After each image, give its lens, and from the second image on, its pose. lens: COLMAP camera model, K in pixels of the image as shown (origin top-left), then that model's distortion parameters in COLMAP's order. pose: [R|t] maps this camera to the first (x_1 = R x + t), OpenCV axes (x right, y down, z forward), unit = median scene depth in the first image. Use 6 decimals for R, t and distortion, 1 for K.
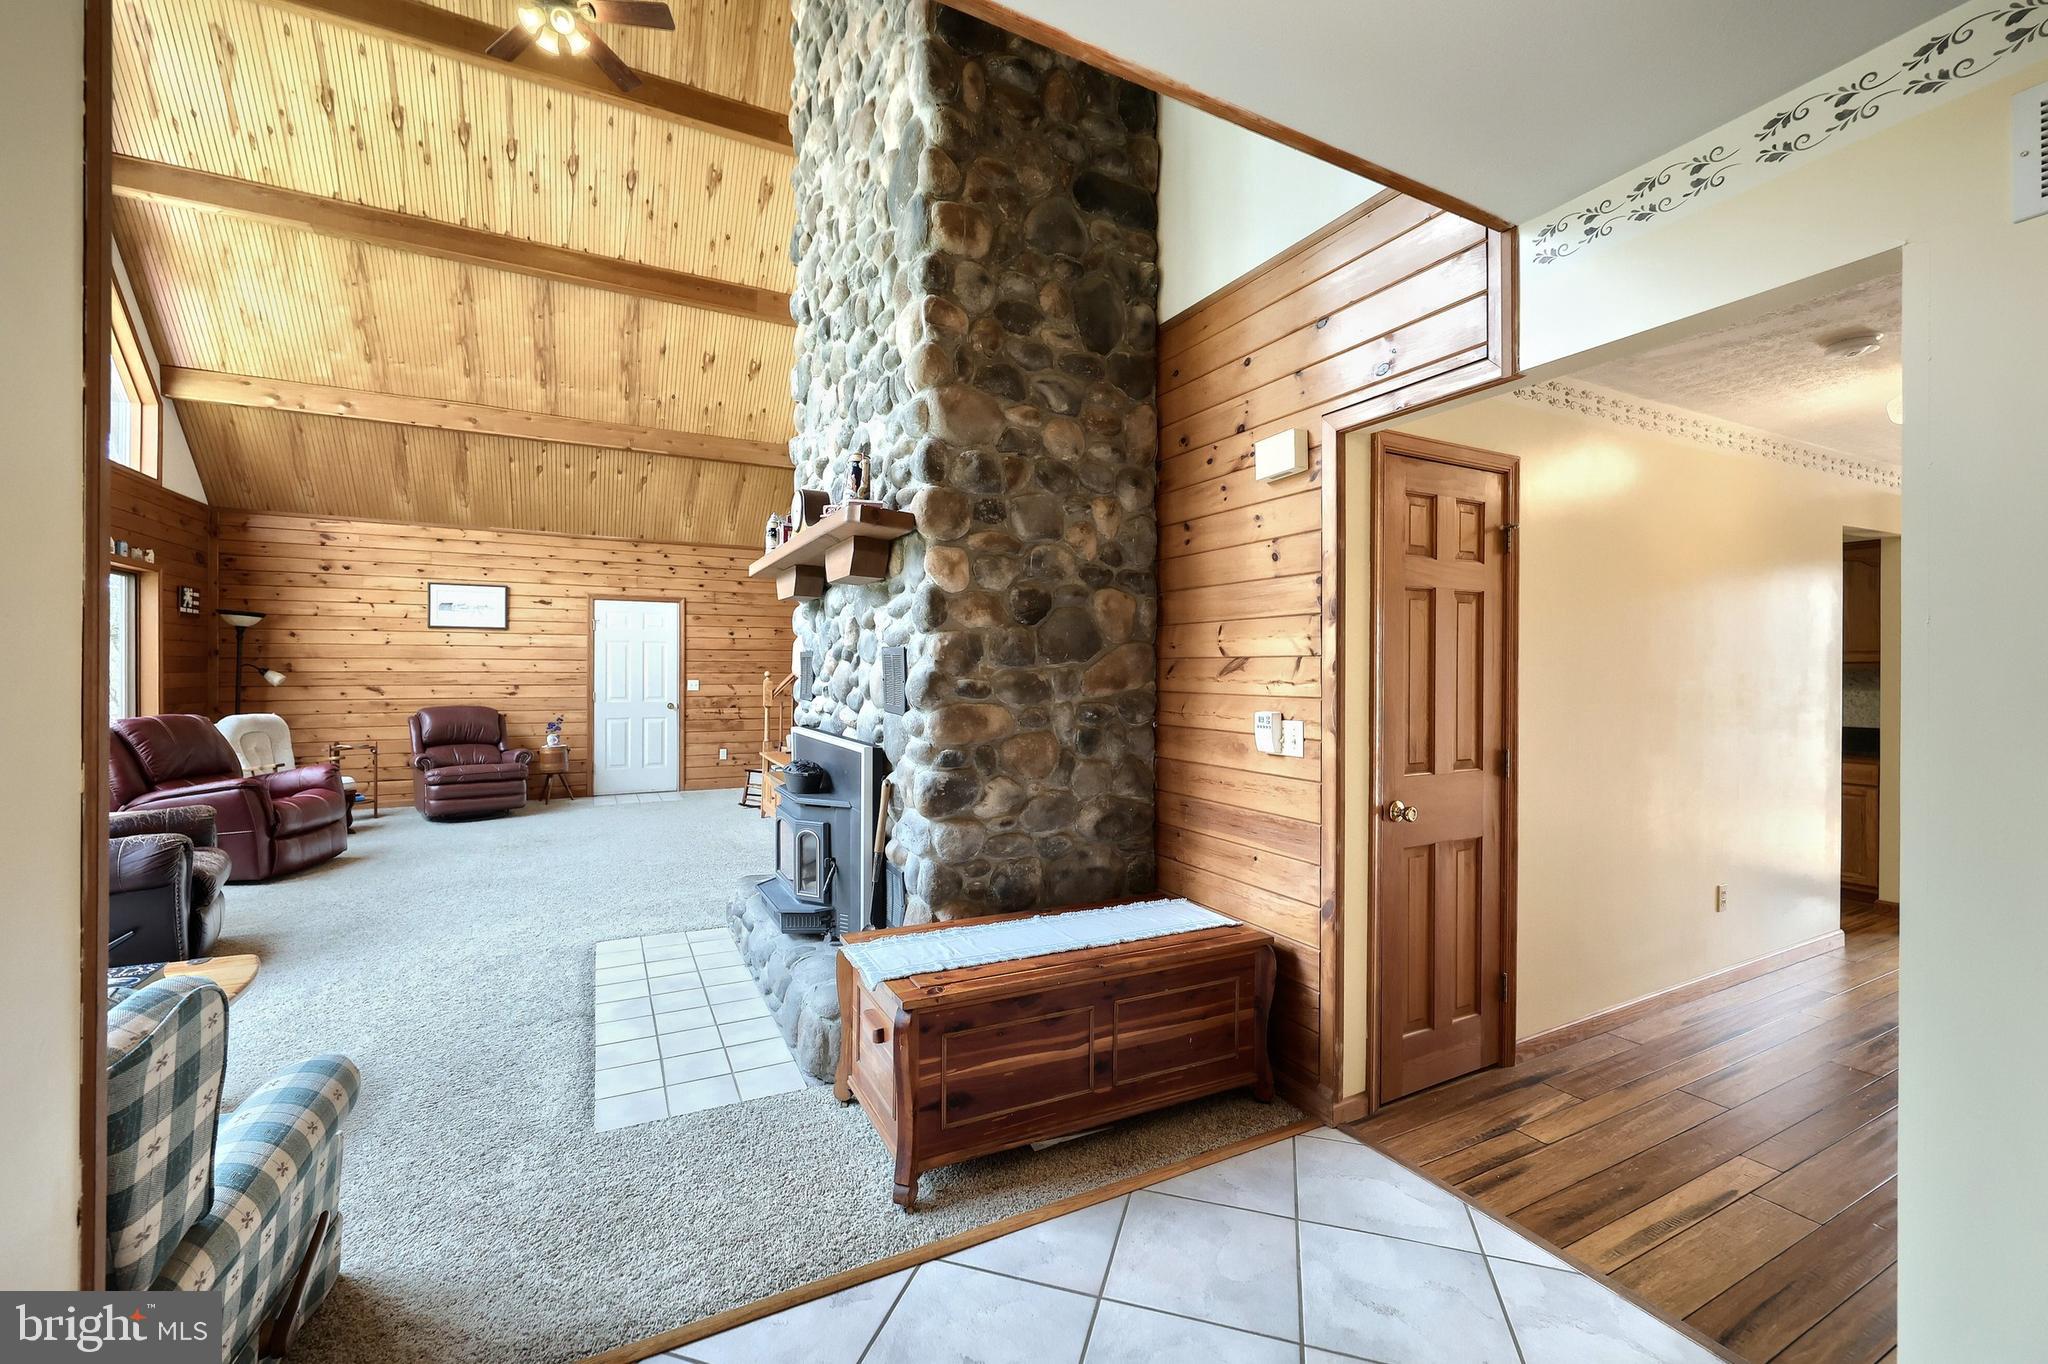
lens RADIAL K [[843.5, 0, 1022.8], [0, 843.5, 665.5], [0, 0, 1]] dist [0.000077, 0.000236]
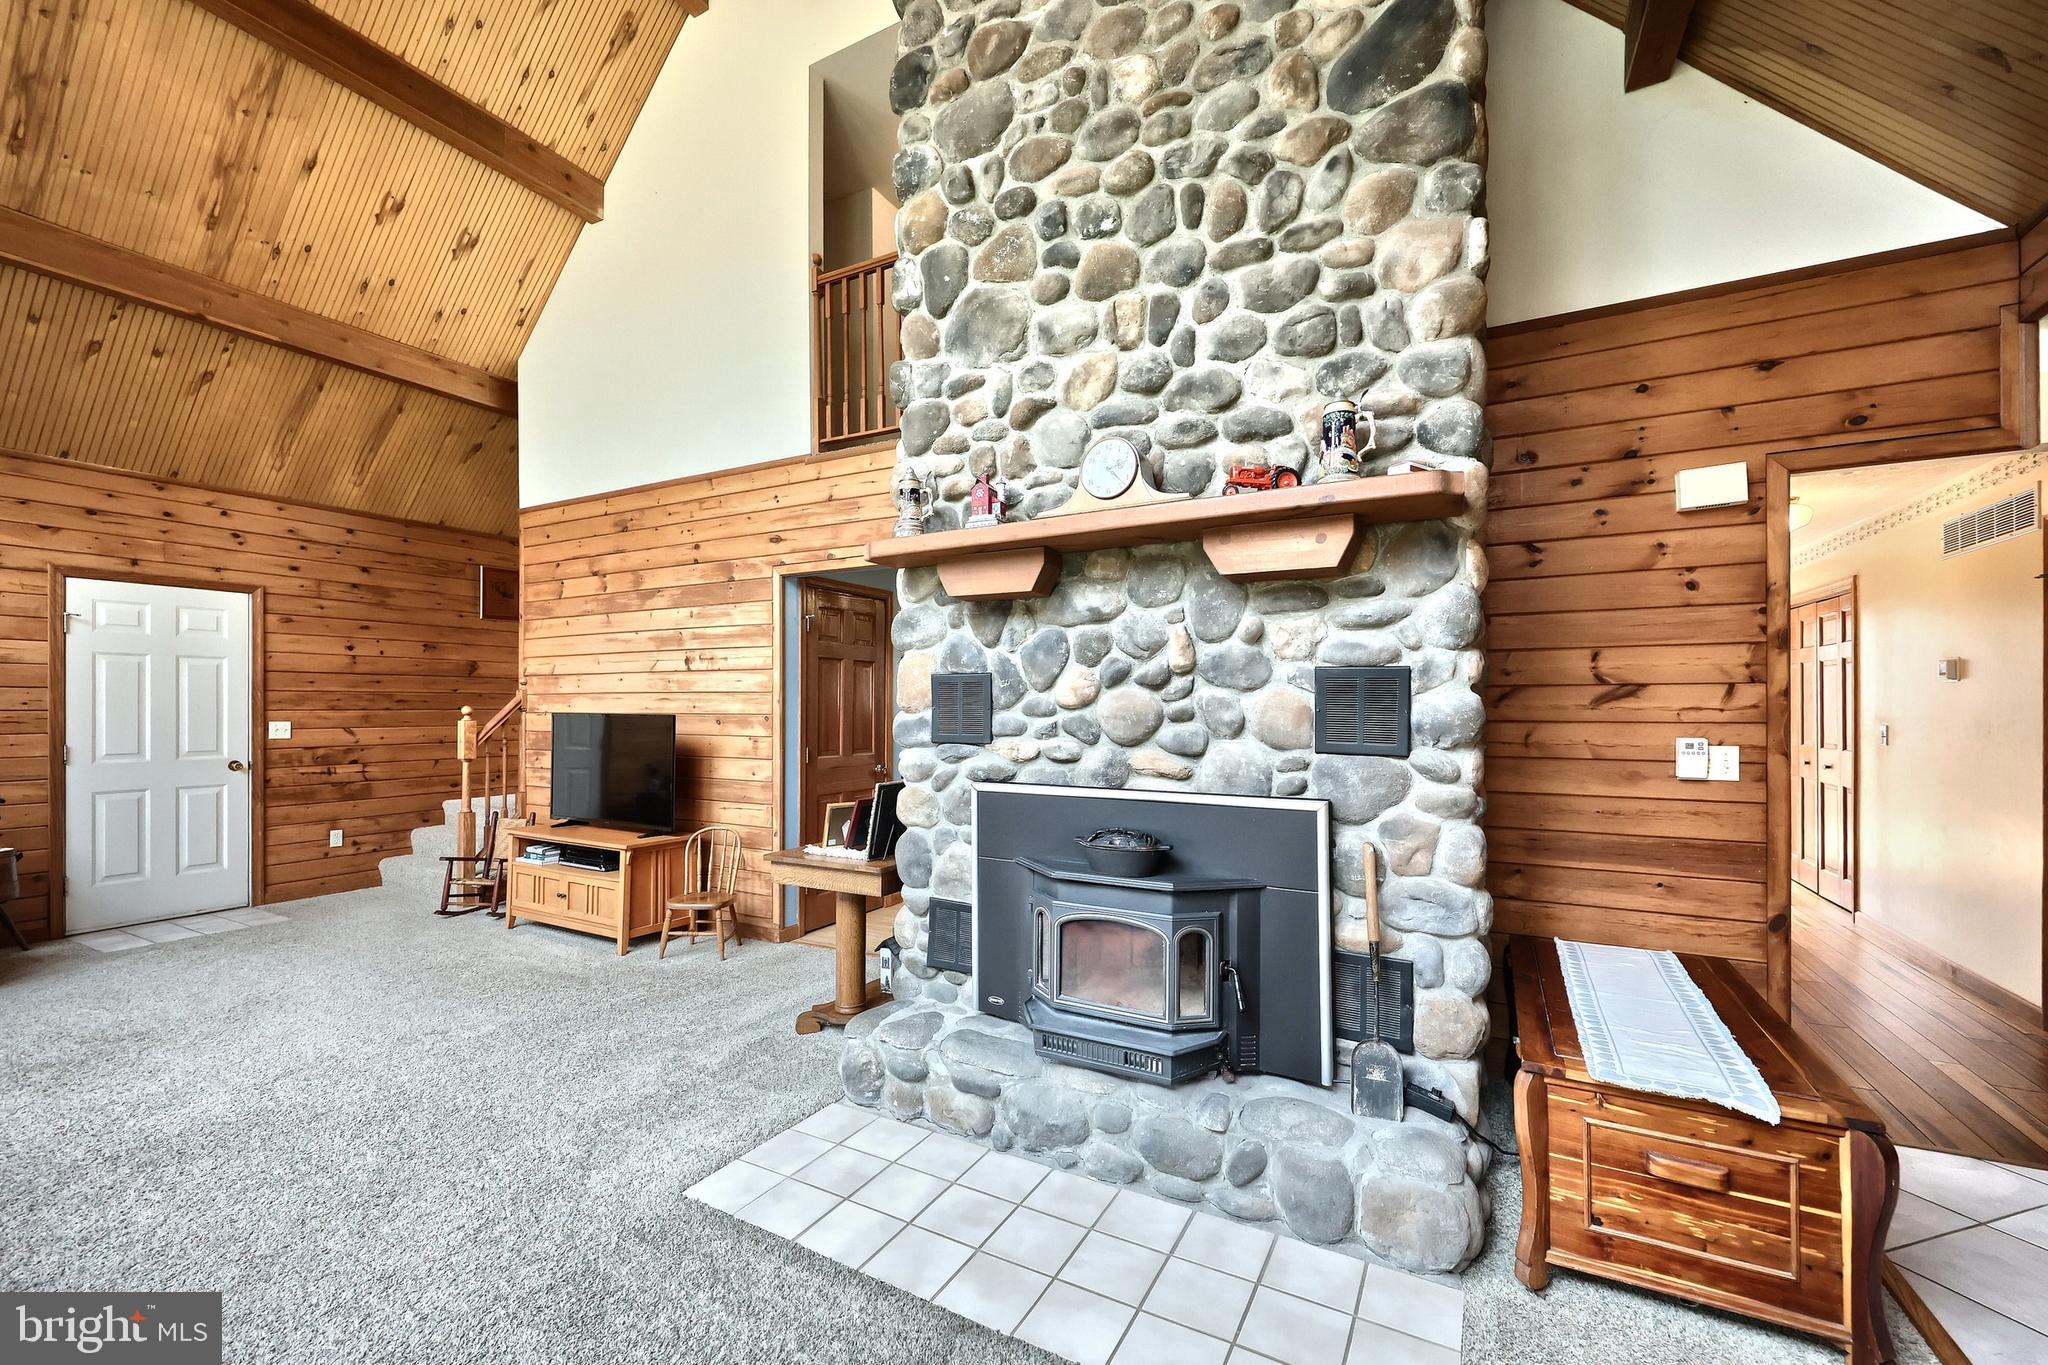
lens RADIAL K [[835.1, 0, 1025.0], [0, 835.1, 701.4], [0, 0, 1]] dist [-0.000132, -0.000052]
pose [[0.823568, -0.001333, 0.567216, -0.302658], [0.001189, 0.999999, 0.000623, 0.003074], [-0.567217, 0.000161, 0.823569, 0.203432]]
